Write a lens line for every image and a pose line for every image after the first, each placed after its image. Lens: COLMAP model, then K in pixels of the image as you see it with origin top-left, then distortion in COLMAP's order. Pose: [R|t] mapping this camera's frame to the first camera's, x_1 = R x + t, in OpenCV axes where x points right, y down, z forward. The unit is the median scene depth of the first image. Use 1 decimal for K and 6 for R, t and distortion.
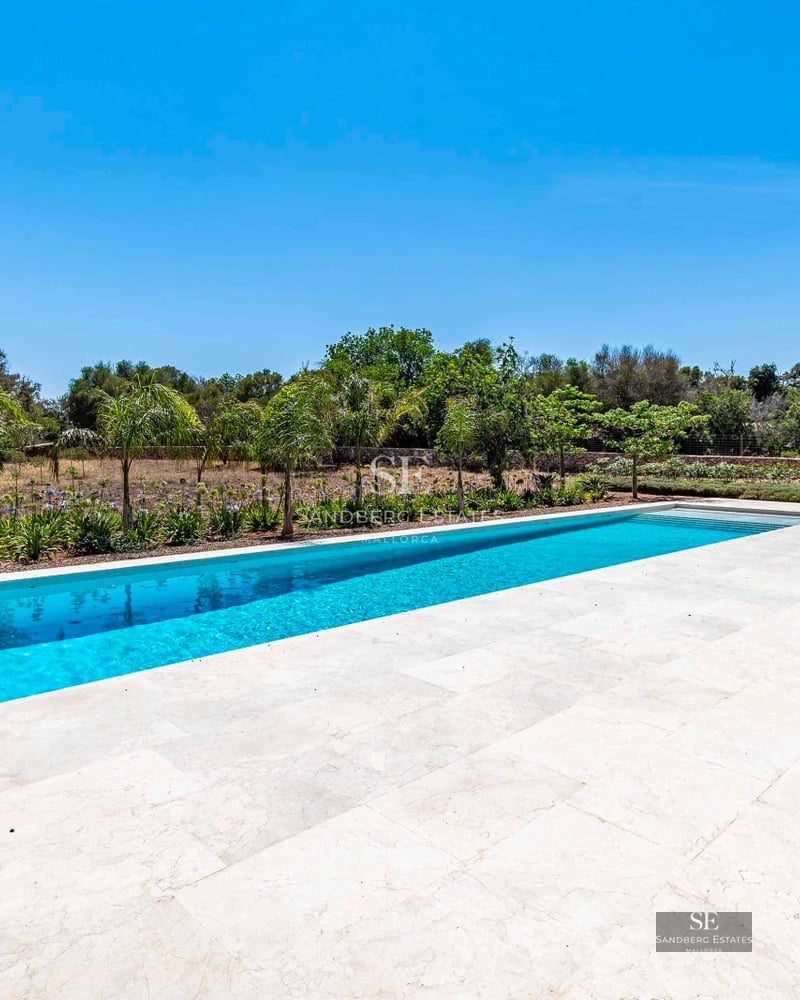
lens RADIAL K [[676.2, 0, 399.8], [0, 676.2, 501.6], [0, 0, 1]] dist [0.021600, -0.001676]
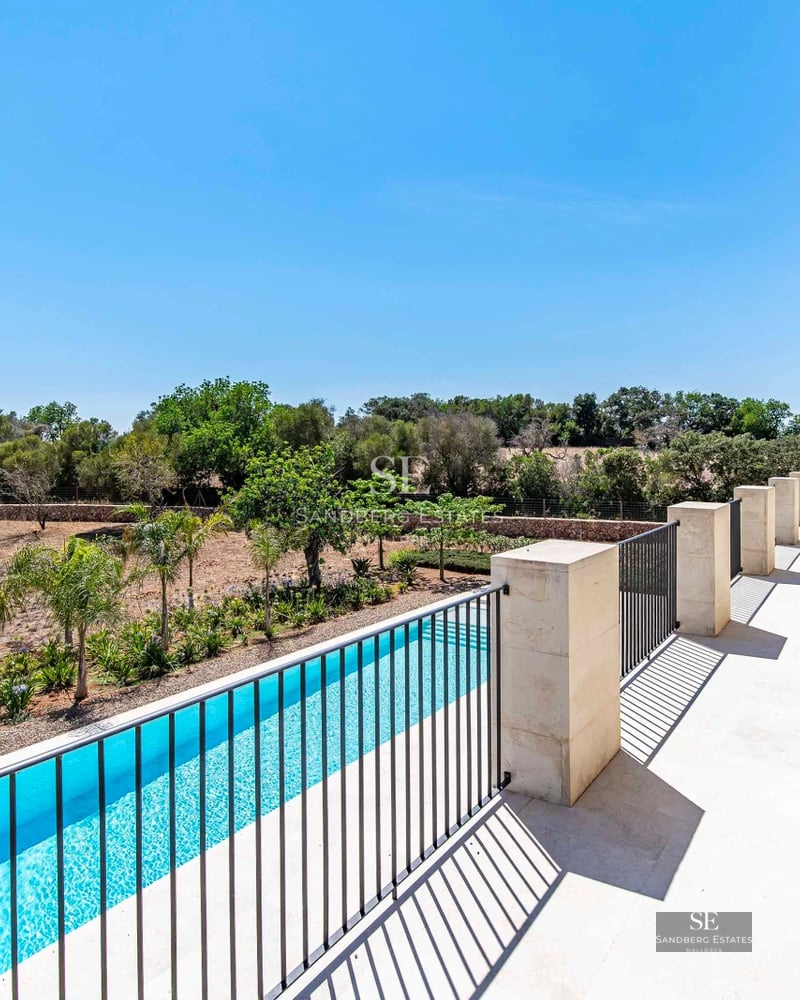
lens RADIAL K [[676.2, 0, 398.4], [0, 676.2, 495.6], [0, 0, 1]] dist [0.021600, -0.001676]
pose [[0.979595, 0.001266, 0.200975, 0.249702], [-0.002468, 0.999981, 0.005733, -0.662611], [-0.200964, -0.006112, 0.979580, -0.294193]]
